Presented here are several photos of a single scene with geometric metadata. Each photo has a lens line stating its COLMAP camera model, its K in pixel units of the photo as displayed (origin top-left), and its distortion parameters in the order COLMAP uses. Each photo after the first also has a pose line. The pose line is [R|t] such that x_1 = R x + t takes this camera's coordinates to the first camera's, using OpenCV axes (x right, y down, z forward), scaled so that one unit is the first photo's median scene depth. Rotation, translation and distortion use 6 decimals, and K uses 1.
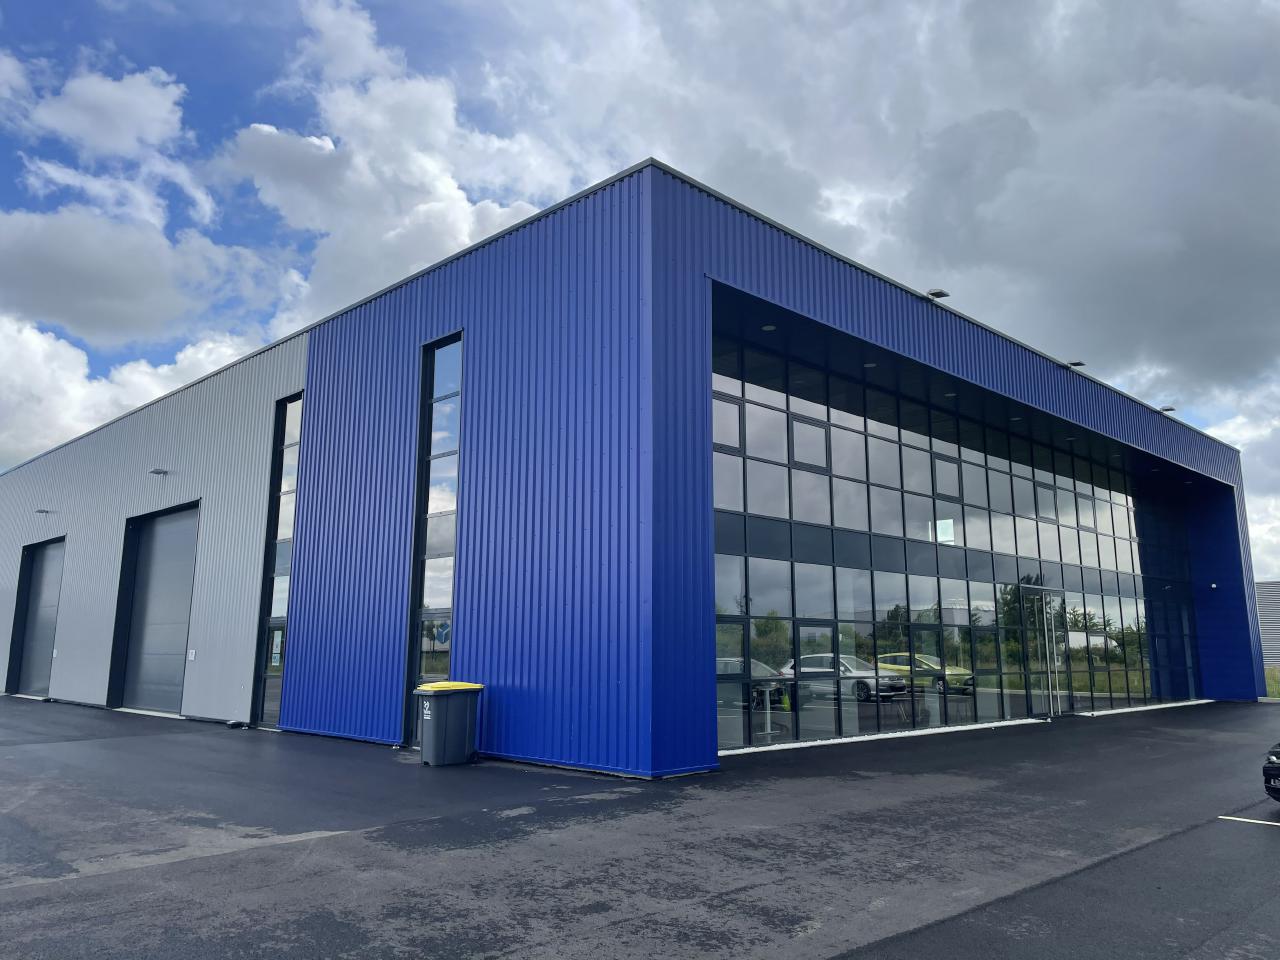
lens RADIAL K [[943.1, 0, 640.0], [0, 943.1, 480.0], [0, 0, 1]] dist [0.155801, -0.136774]
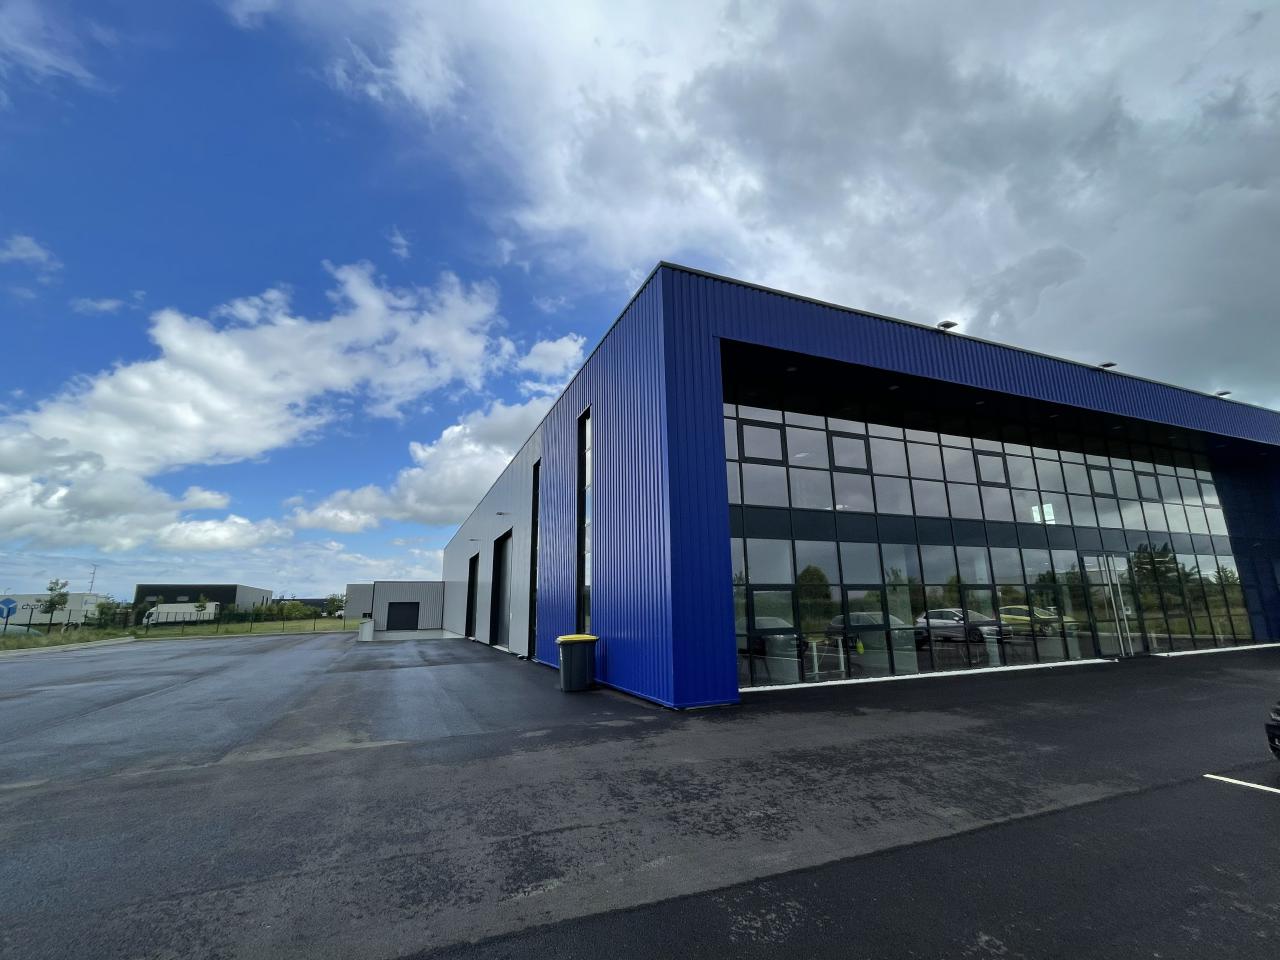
lens RADIAL K [[551.9, 0, 638.5], [0, 551.9, 487.0], [0, 0, 1]] dist [0.007957, 0.000153]
pose [[0.925496, -0.103068, -0.364464, 0.507157], [0.086595, 0.994356, -0.061304, 0.088834], [0.368725, 0.025176, 0.929198, 0.479794]]
